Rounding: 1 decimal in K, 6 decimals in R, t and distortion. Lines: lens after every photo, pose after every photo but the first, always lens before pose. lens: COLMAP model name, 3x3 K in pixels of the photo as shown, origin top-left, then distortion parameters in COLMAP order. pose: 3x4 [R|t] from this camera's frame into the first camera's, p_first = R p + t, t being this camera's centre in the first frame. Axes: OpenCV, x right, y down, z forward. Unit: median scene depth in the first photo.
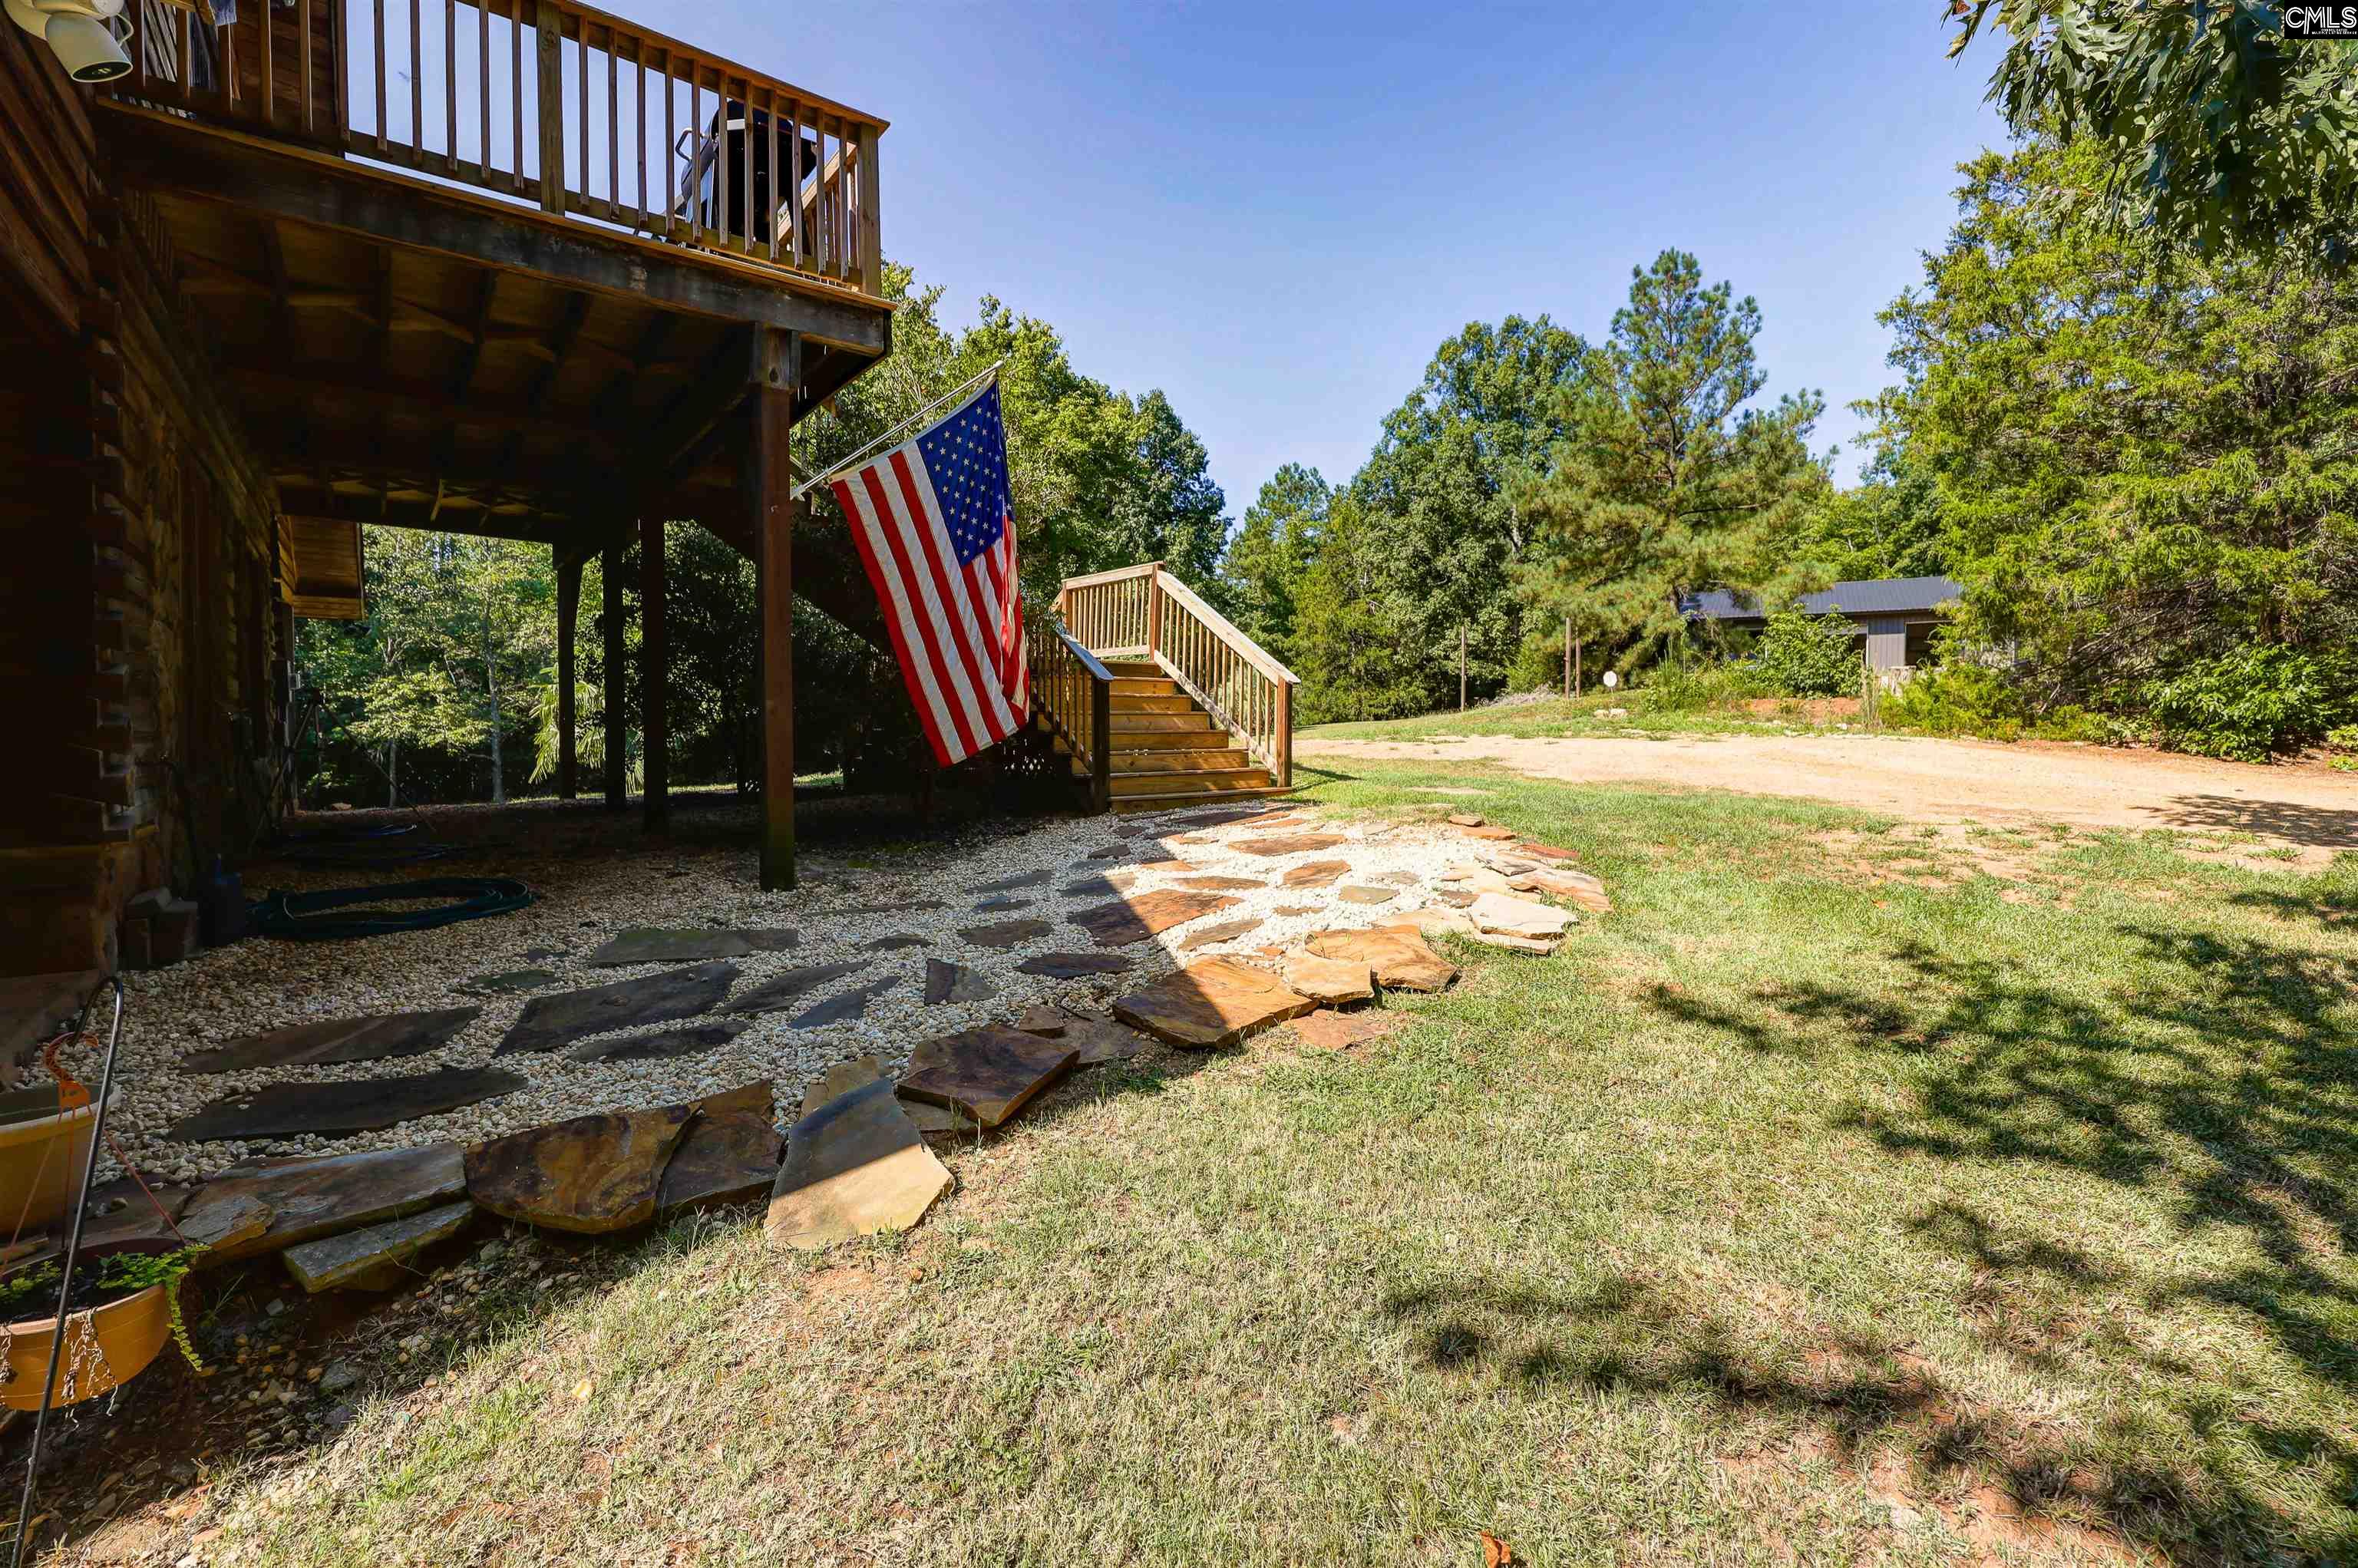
lens RADIAL K [[1052.0, 0, 1155.2], [0, 1052.0, 738.6], [0, 0, 1]] dist [-0.001092, 0.000591]
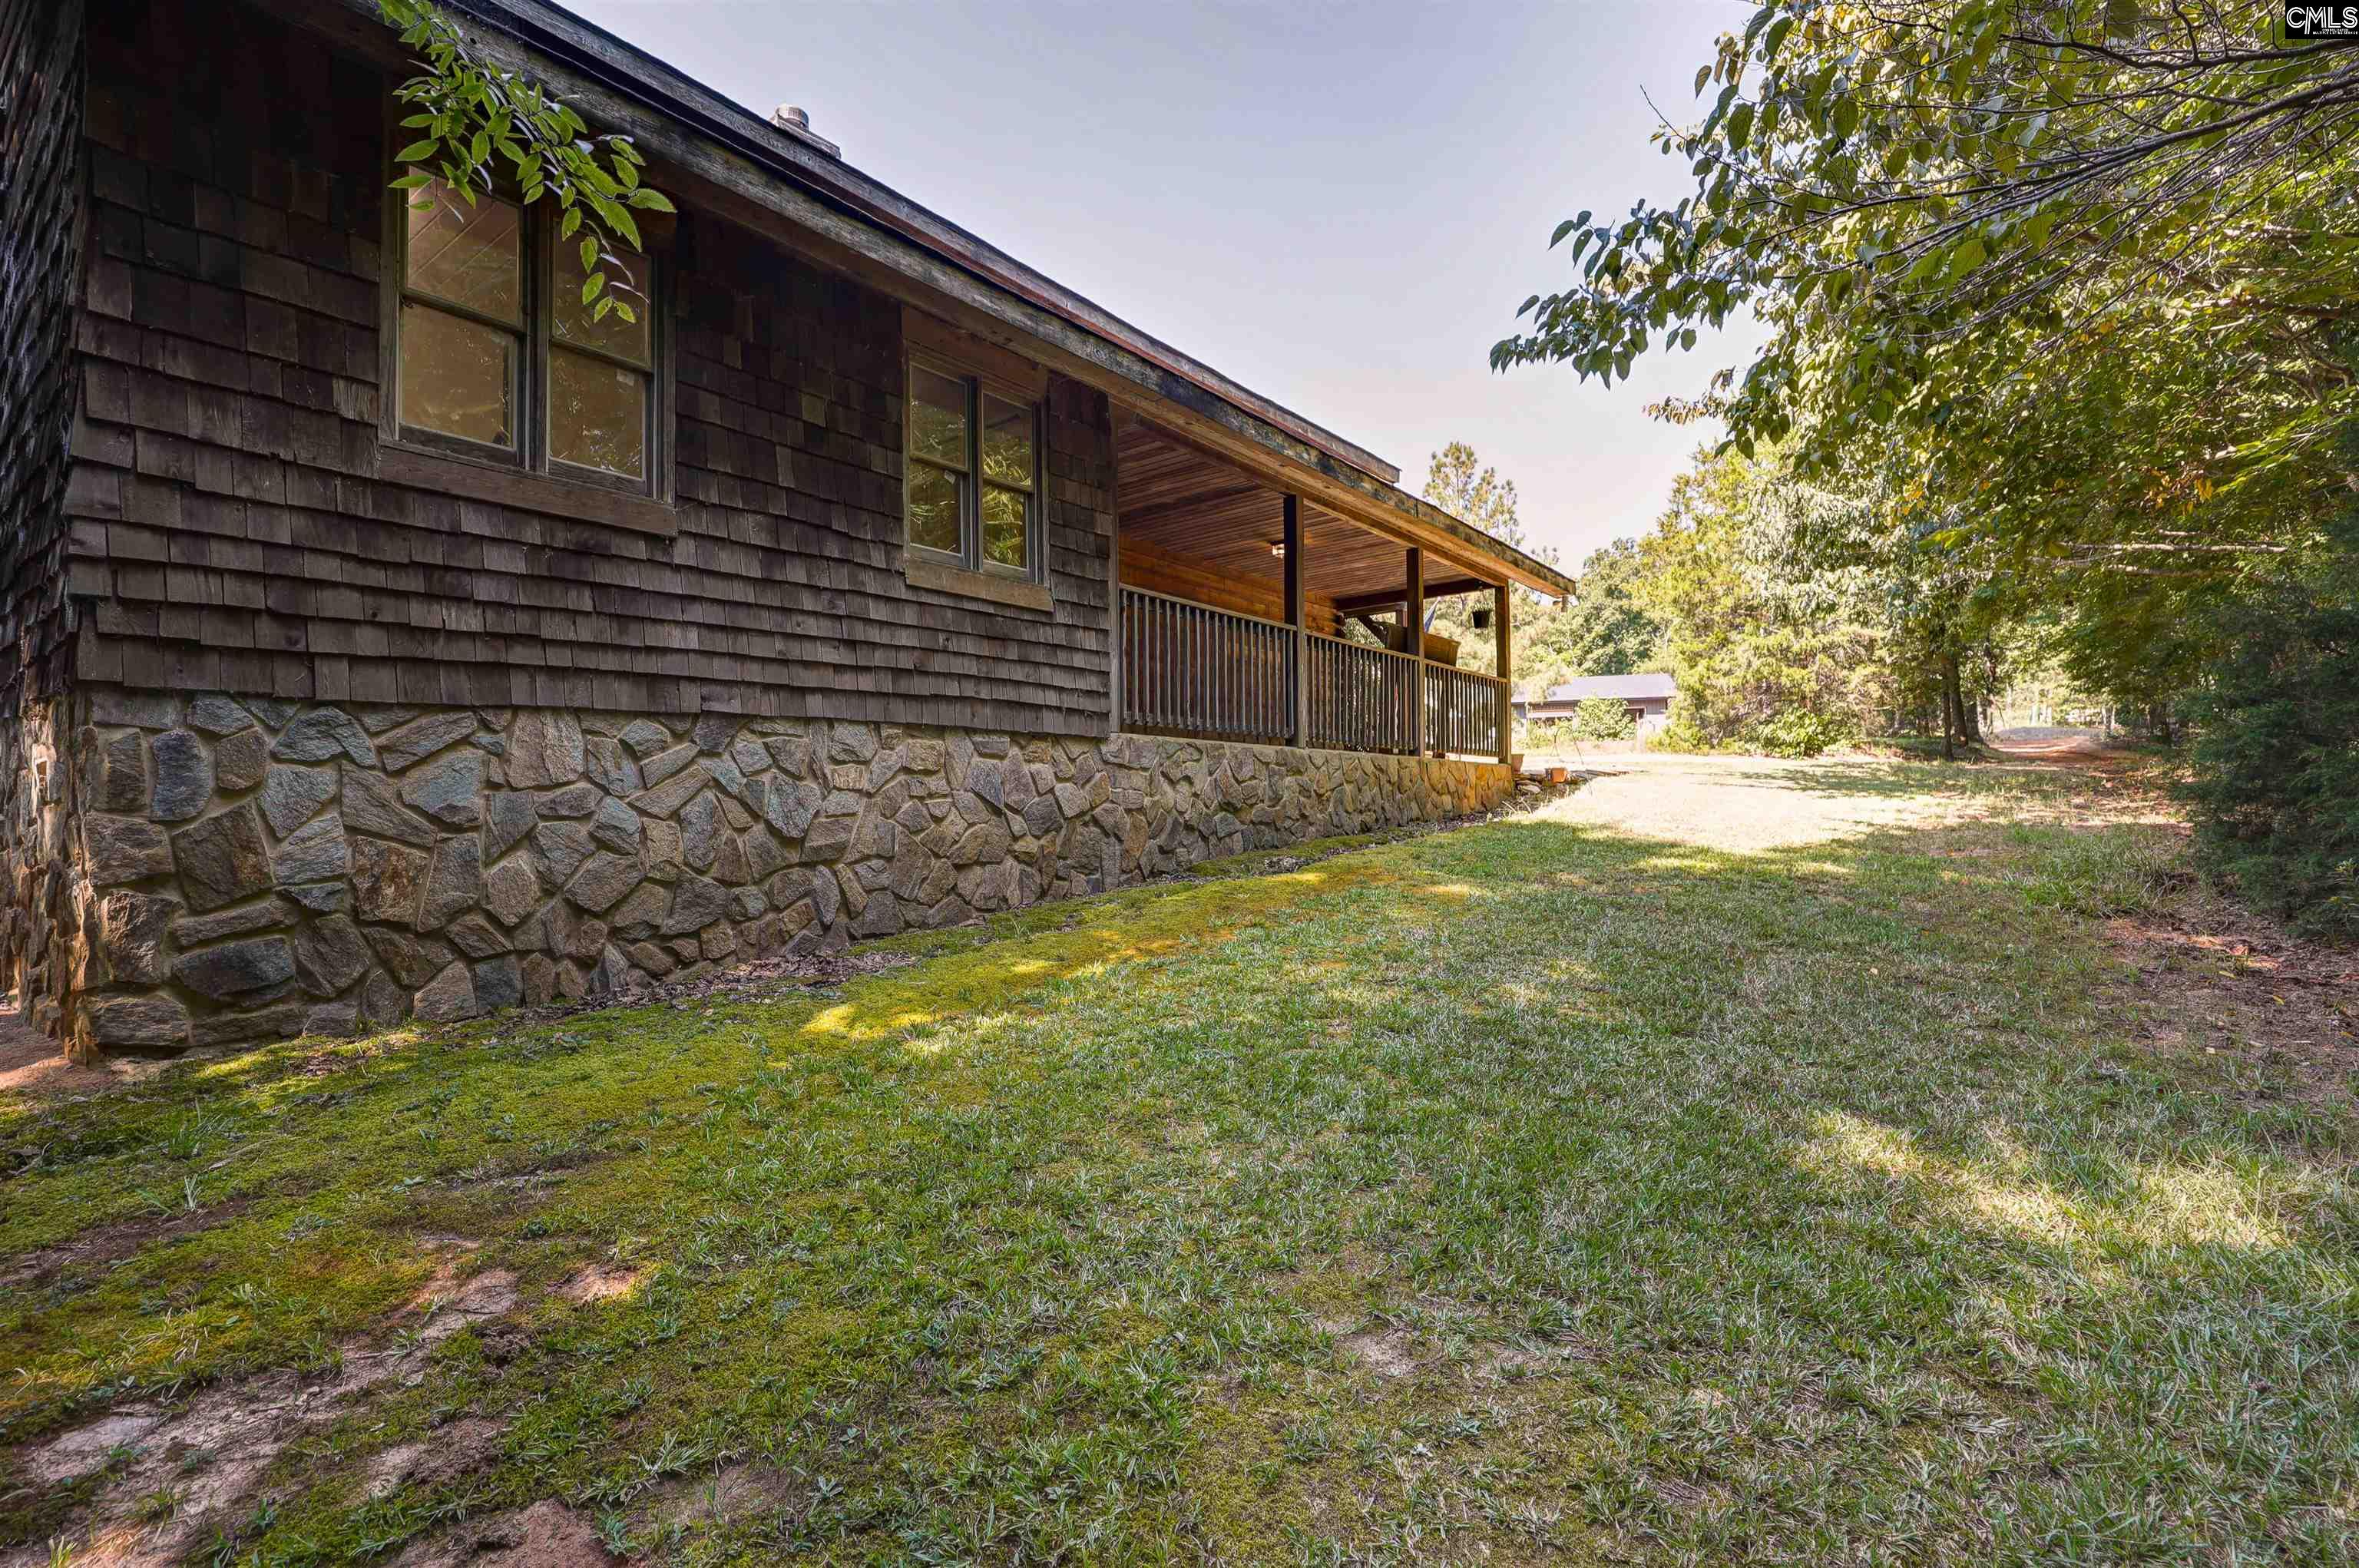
lens RADIAL K [[1052.5, 0, 1181.7], [0, 1052.5, 783.1], [0, 0, 1]] dist [-0.001092, 0.000591]
pose [[0.962765, -0.008692, 0.270200, -0.819685], [0.018995, 0.999188, -0.035538, 0.119795], [-0.269672, 0.039347, 0.962148, -0.794477]]
